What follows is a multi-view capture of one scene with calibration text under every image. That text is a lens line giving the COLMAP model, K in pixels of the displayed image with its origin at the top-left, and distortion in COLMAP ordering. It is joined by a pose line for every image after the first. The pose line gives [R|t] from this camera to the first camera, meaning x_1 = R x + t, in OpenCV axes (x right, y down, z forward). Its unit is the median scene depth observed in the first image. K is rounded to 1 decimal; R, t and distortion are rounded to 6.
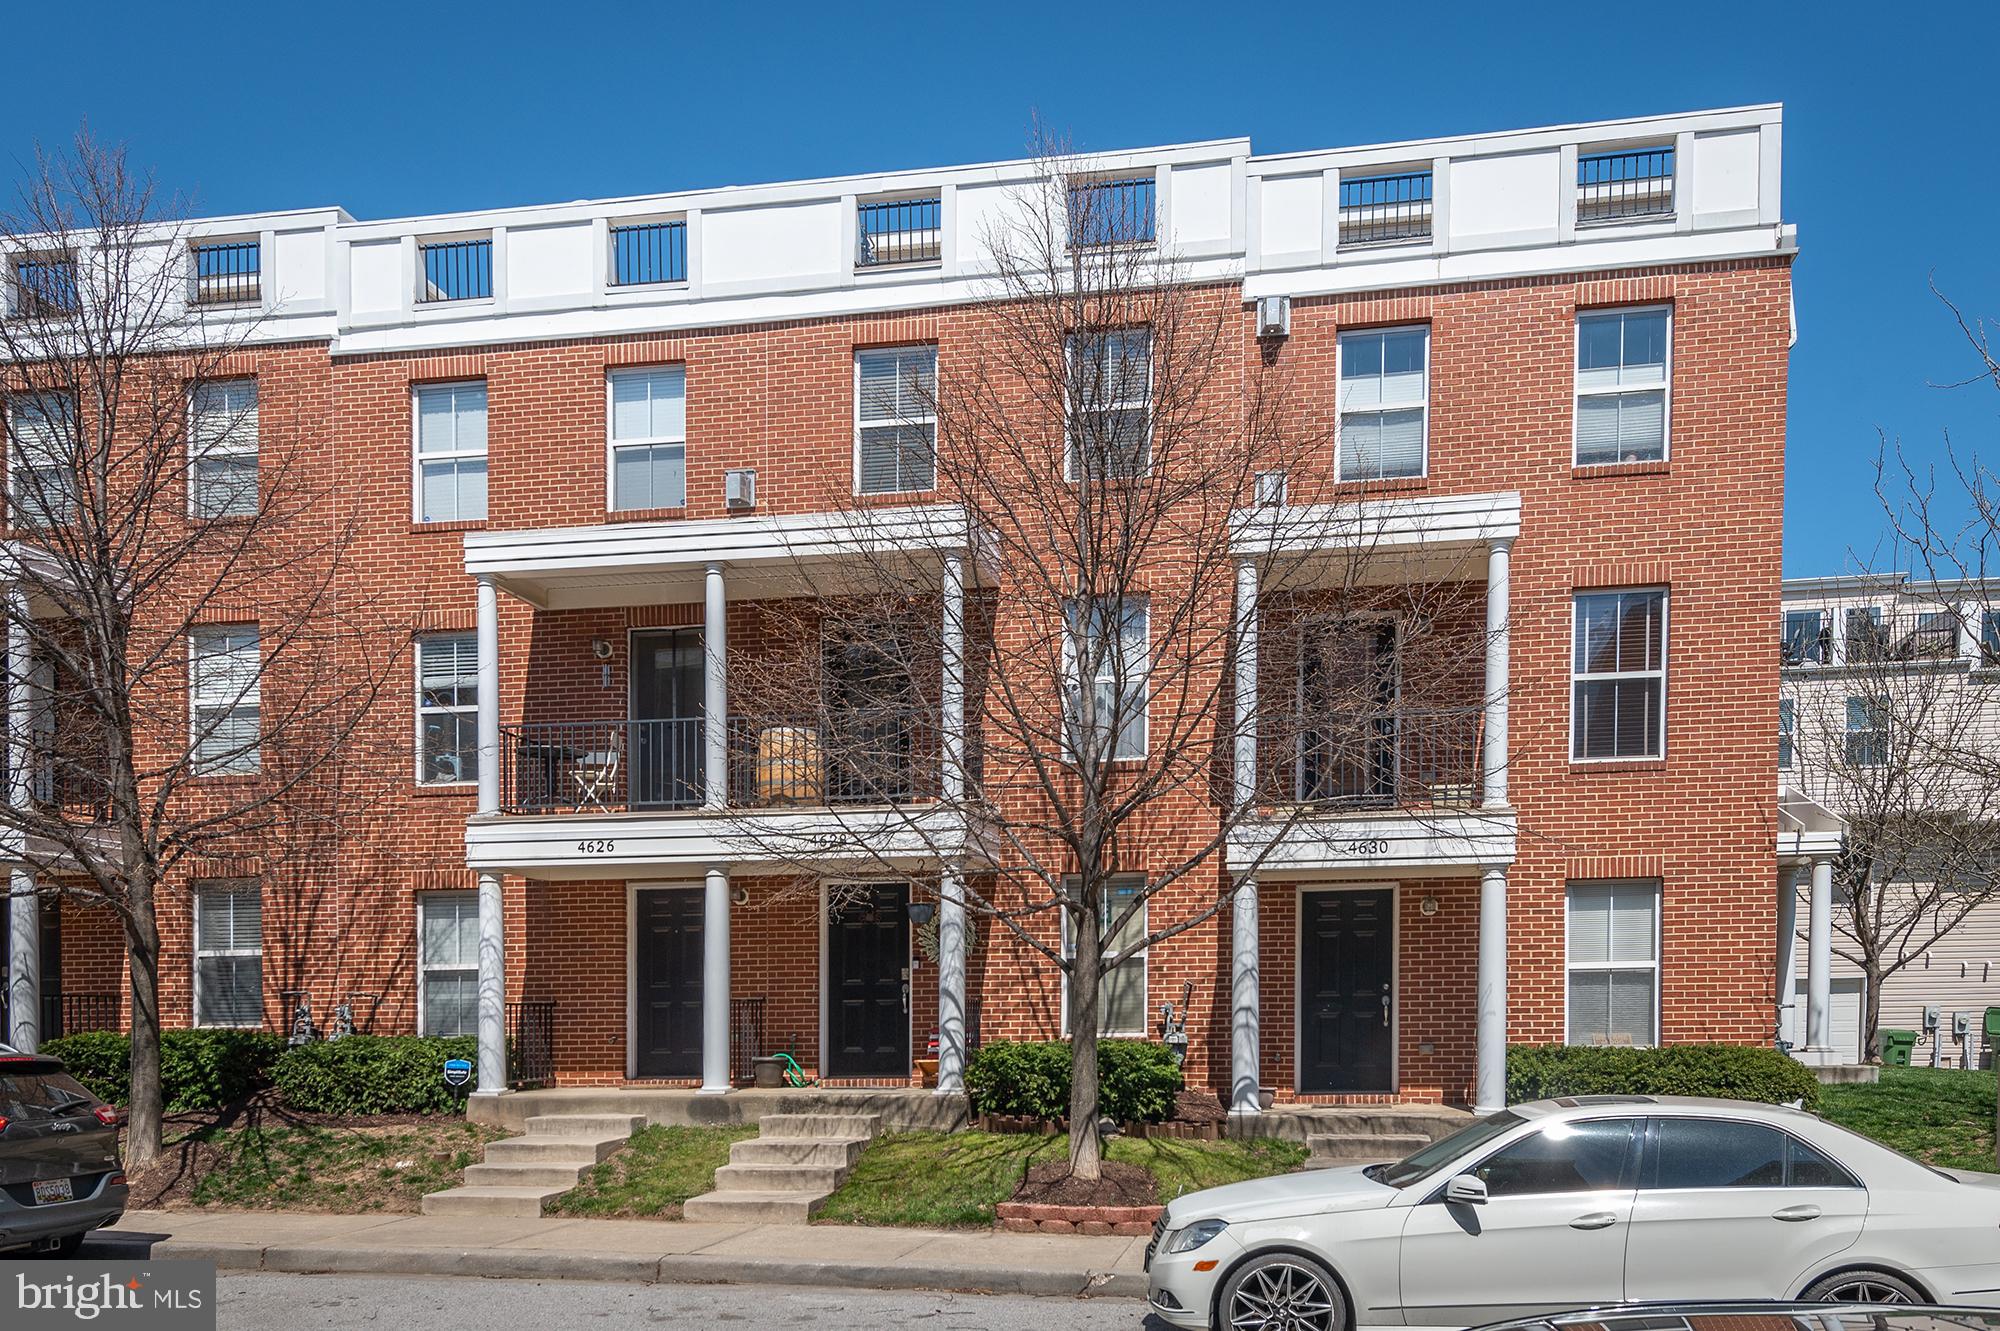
lens RADIAL K [[1523.5, 0, 1056.4], [0, 1523.5, 663.2], [0, 0, 1]] dist [0.009384, 0.004974]
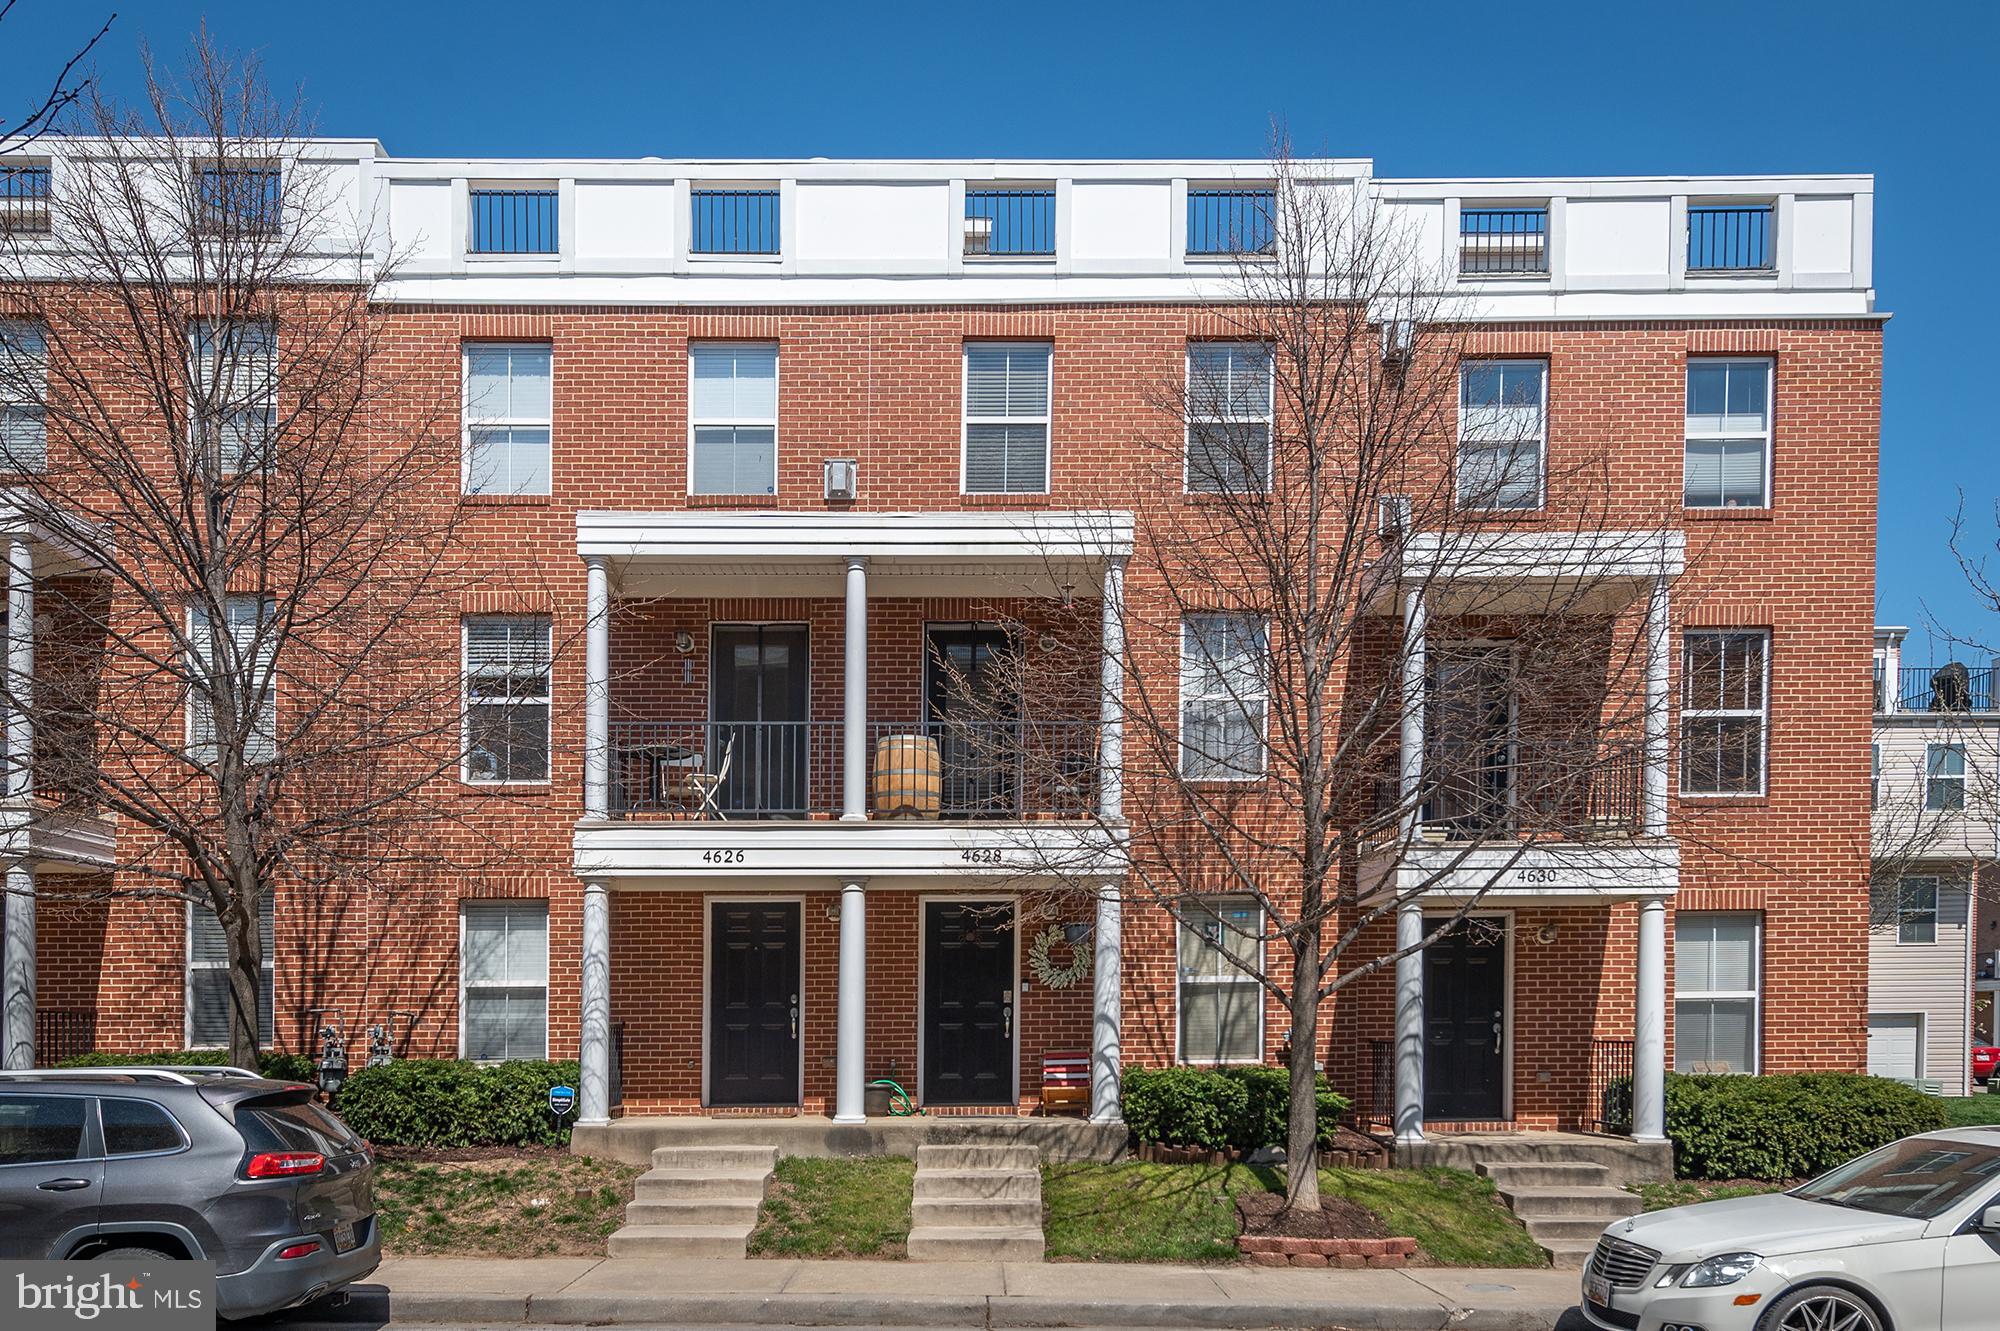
lens RADIAL K [[1552.3, 0, 1000.0], [0, 1552.3, 665.5], [0, 0, 1]] dist [0.006909, 0.003974]
pose [[0.986543, 0.043152, 0.157706, -0.273653], [-0.041714, 0.999052, -0.012418, 0.009067], [-0.158092, 0.005673, 0.987408, 0.039899]]
